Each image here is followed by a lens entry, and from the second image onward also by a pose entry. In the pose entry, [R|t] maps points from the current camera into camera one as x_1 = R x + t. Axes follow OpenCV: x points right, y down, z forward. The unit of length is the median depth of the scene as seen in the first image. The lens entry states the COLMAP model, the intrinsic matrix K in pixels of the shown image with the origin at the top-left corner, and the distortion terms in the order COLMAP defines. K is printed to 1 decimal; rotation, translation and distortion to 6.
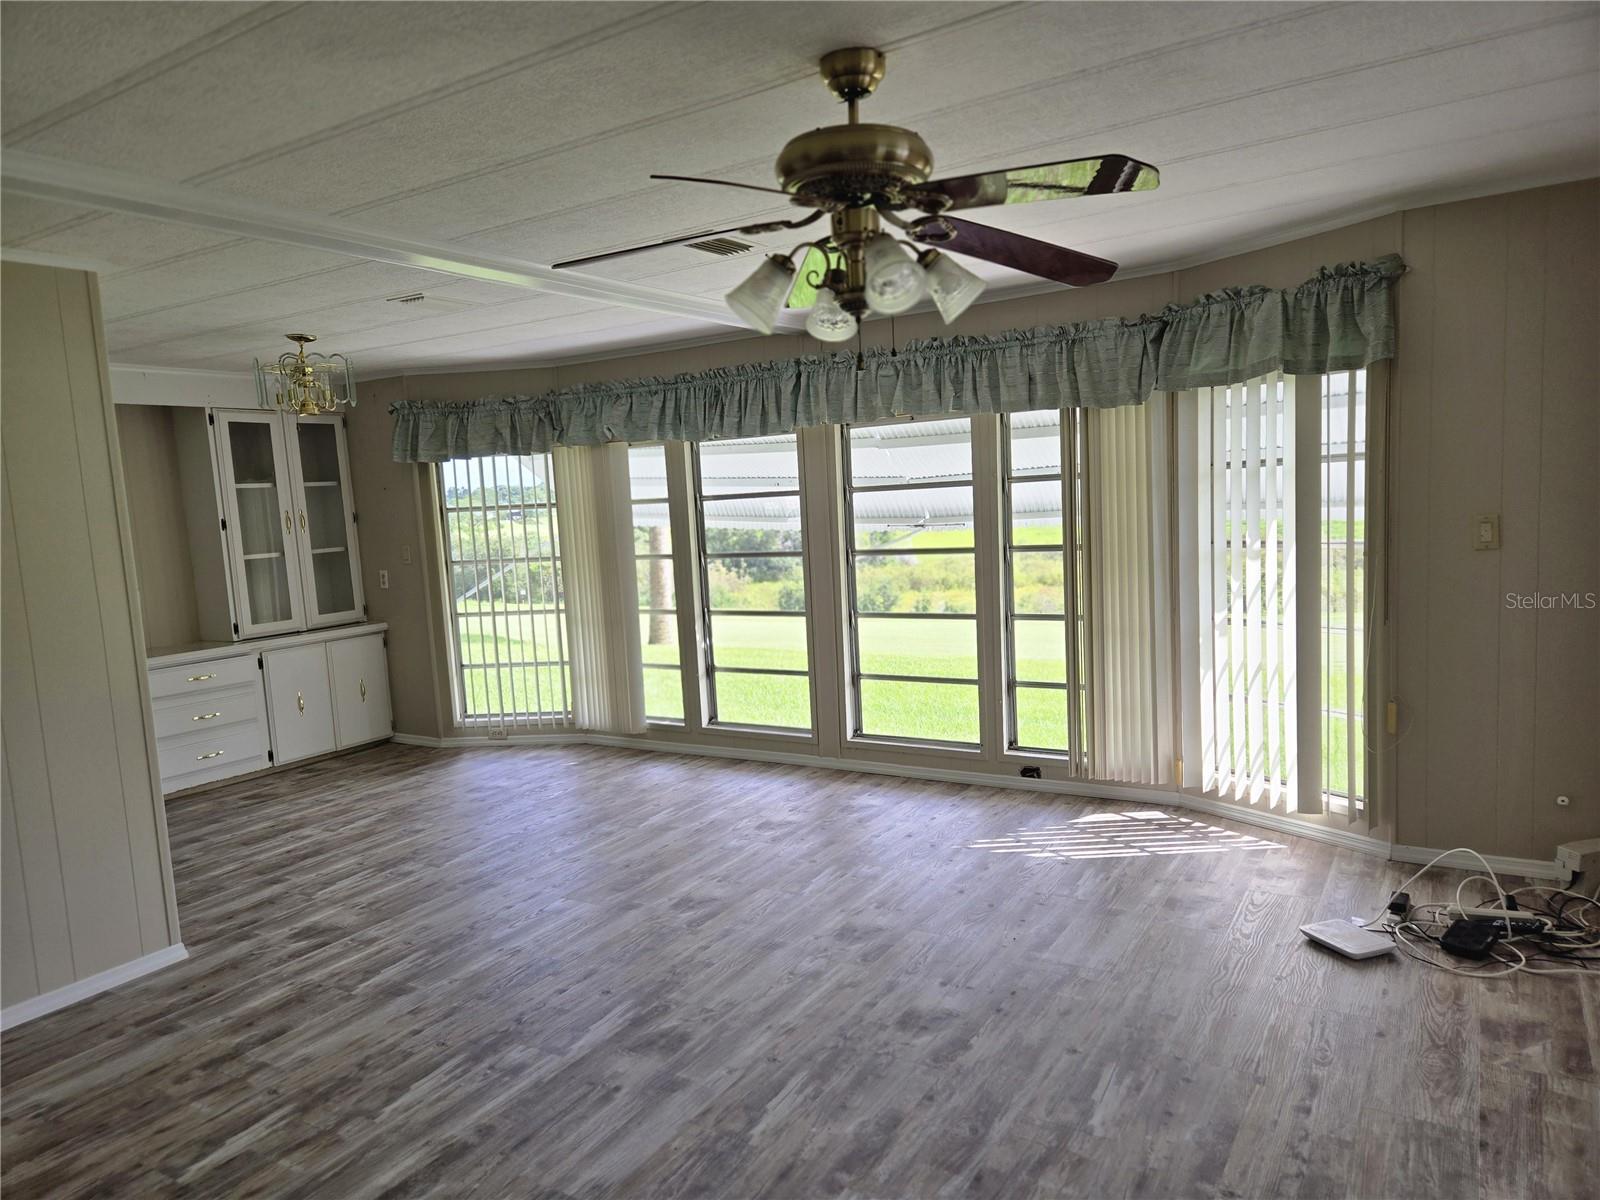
lens RADIAL K [[1071.1, 0, 788.6], [0, 1071.1, 608.4], [0, 0, 1]] dist [0.052984, -0.029568]
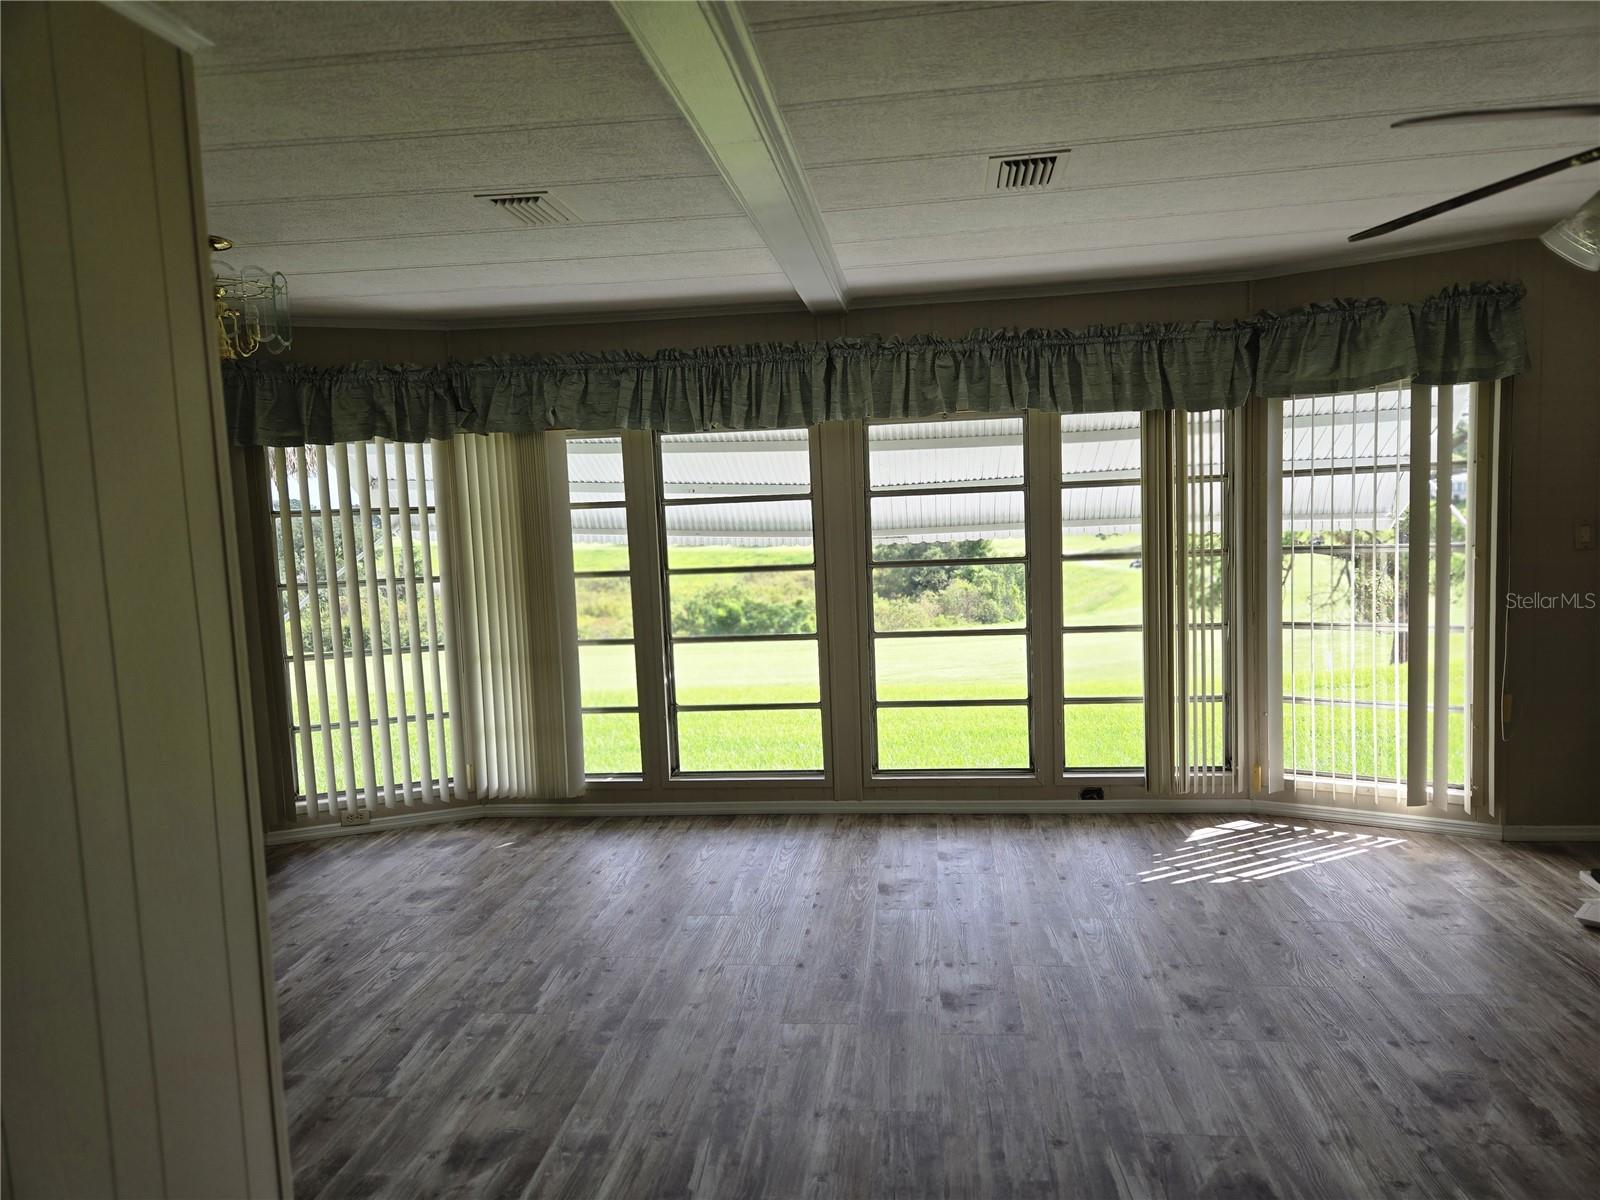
lens RADIAL K [[1071.1, 0, 808.9], [0, 1071.1, 598.6], [0, 0, 1]] dist [0.052984, -0.029568]
pose [[0.900342, -0.019703, 0.434736, -0.398248], [0.036572, 0.998866, -0.030469, 0.000594], [-0.433643, 0.043331, 0.900042, 0.244176]]
